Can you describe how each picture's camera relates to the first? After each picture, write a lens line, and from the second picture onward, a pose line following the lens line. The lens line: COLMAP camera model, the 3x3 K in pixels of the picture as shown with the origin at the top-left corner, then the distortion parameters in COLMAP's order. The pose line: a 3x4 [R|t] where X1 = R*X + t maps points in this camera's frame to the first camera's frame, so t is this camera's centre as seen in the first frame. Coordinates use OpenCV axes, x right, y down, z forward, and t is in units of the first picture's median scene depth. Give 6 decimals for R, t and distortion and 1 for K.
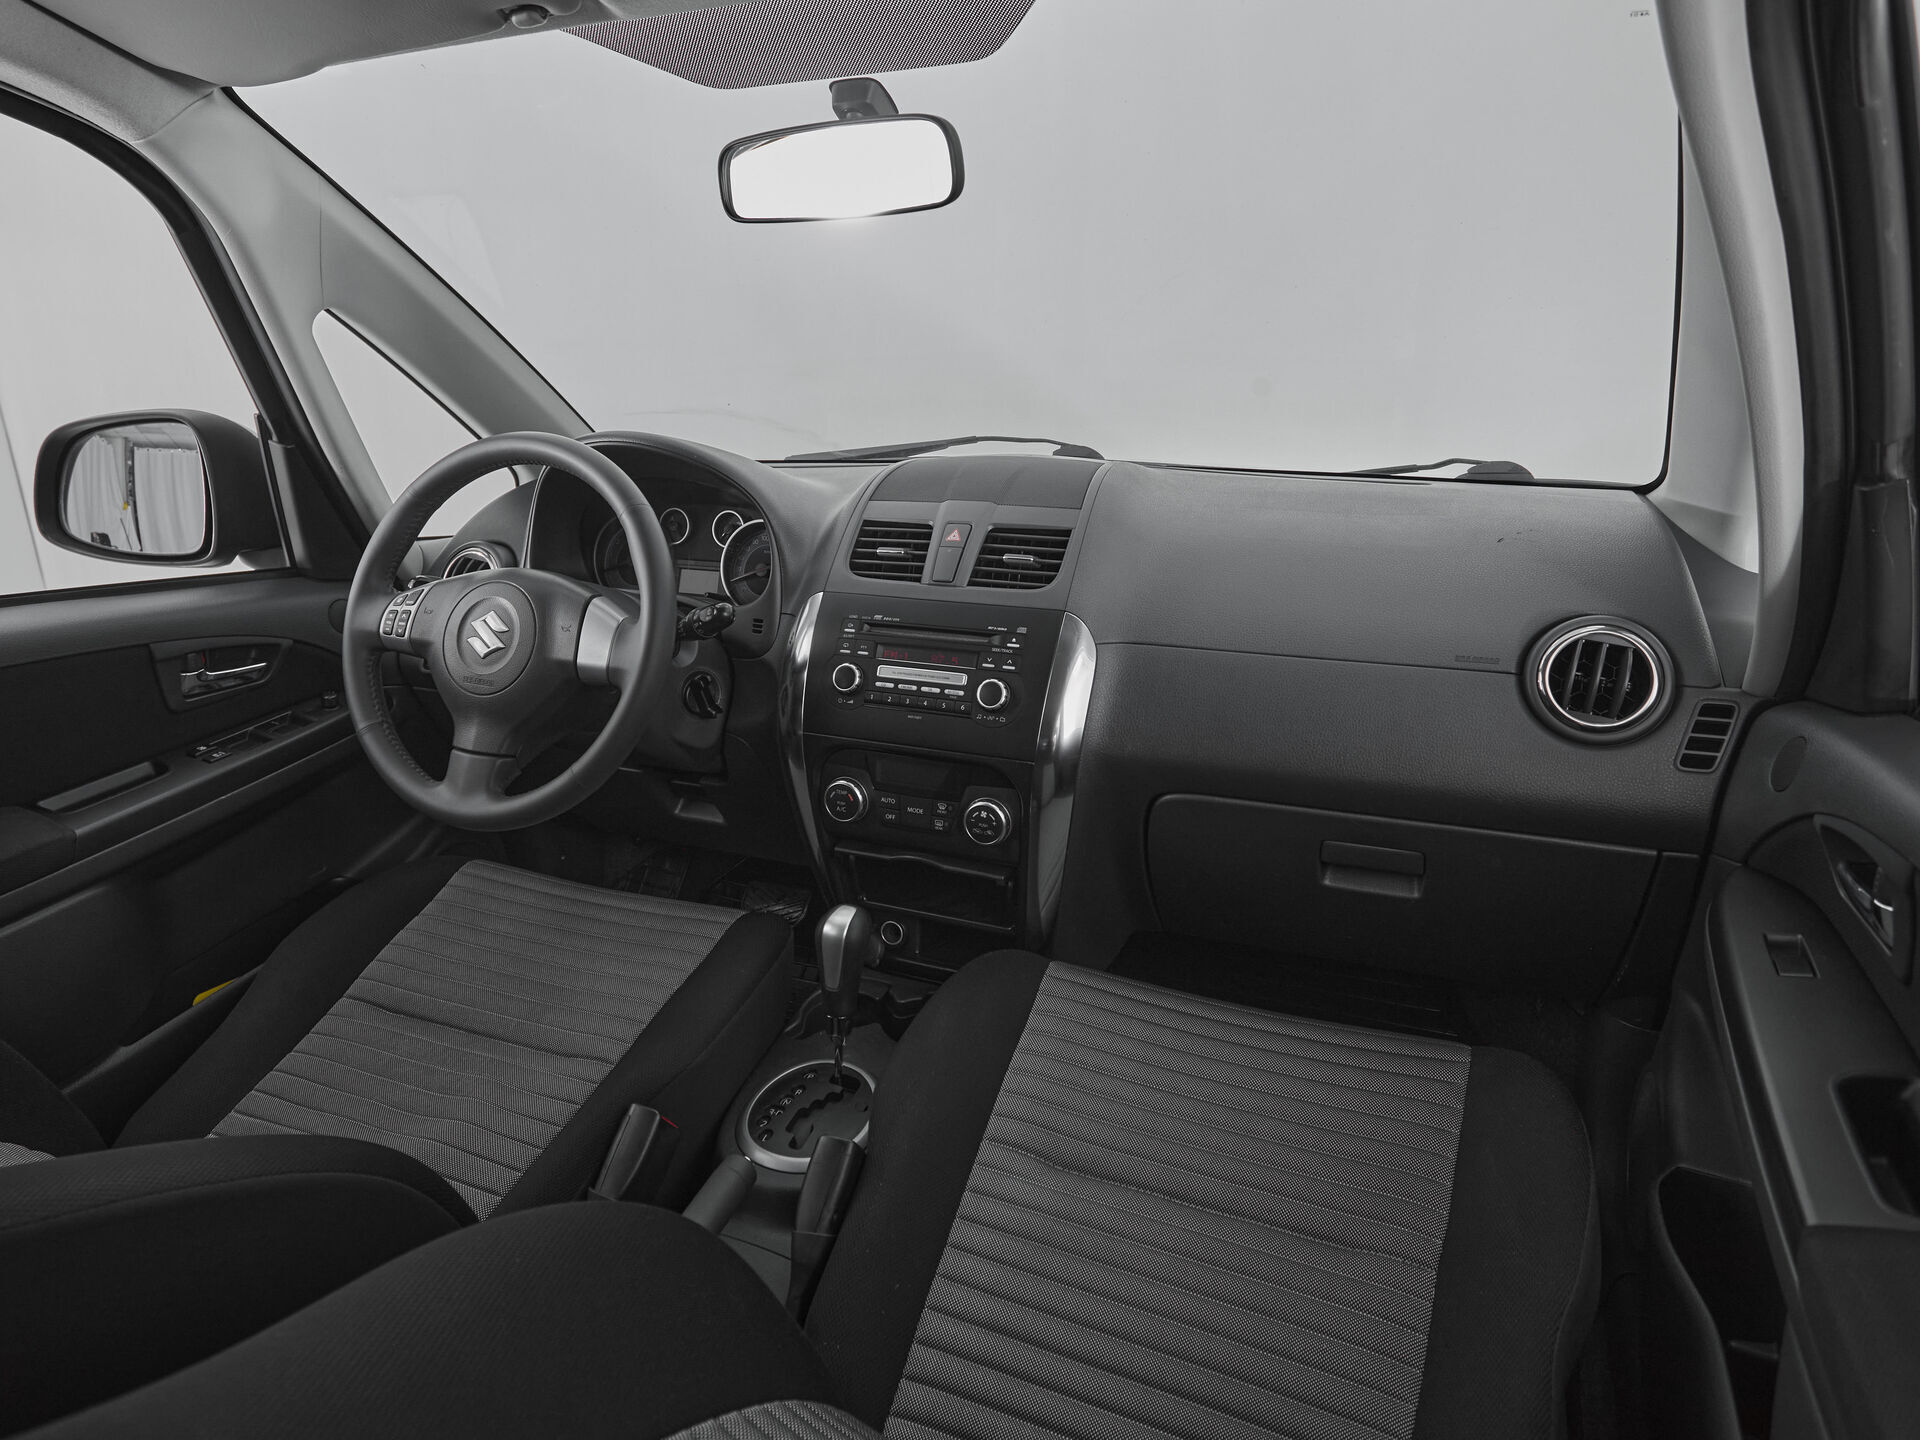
lens RADIAL K [[1184.6, 0, 919.9], [0, 1184.6, 692.9], [0, 0, 1]] dist [-0.002173, 0.000605]
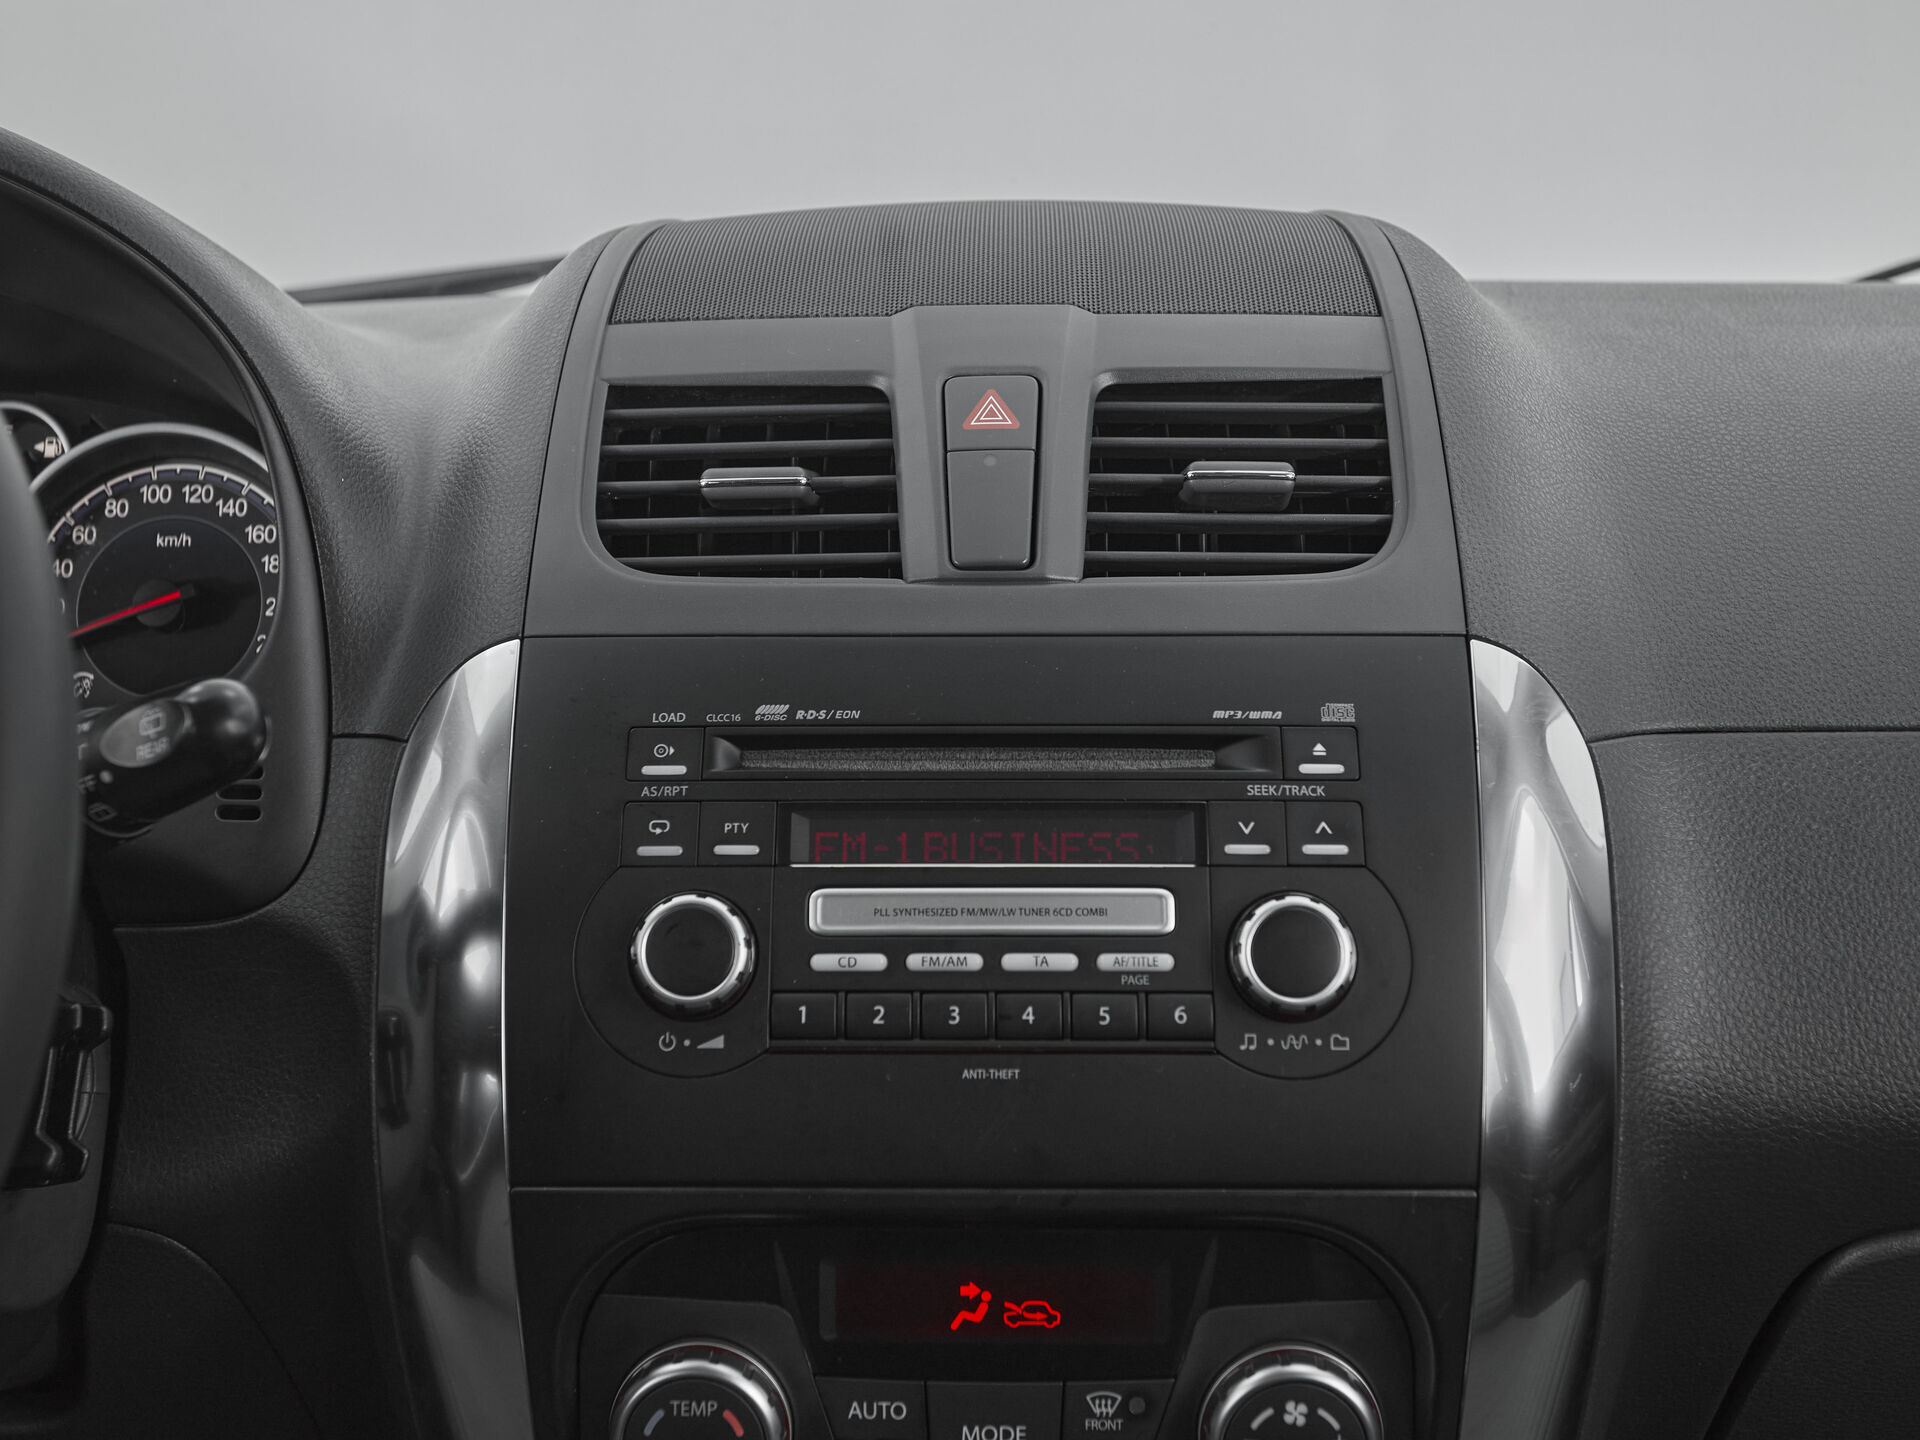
lens RADIAL K [[2380.4, 0, 955.5], [0, 2380.4, 616.1], [0, 0, 1]] dist [-0.003846, 0.025255]
pose [[0.925449, -0.048741, 0.375724, -0.201150], [0.103054, 0.986684, -0.125837, -0.013660], [-0.364588, 0.155175, 0.918148, 0.497342]]
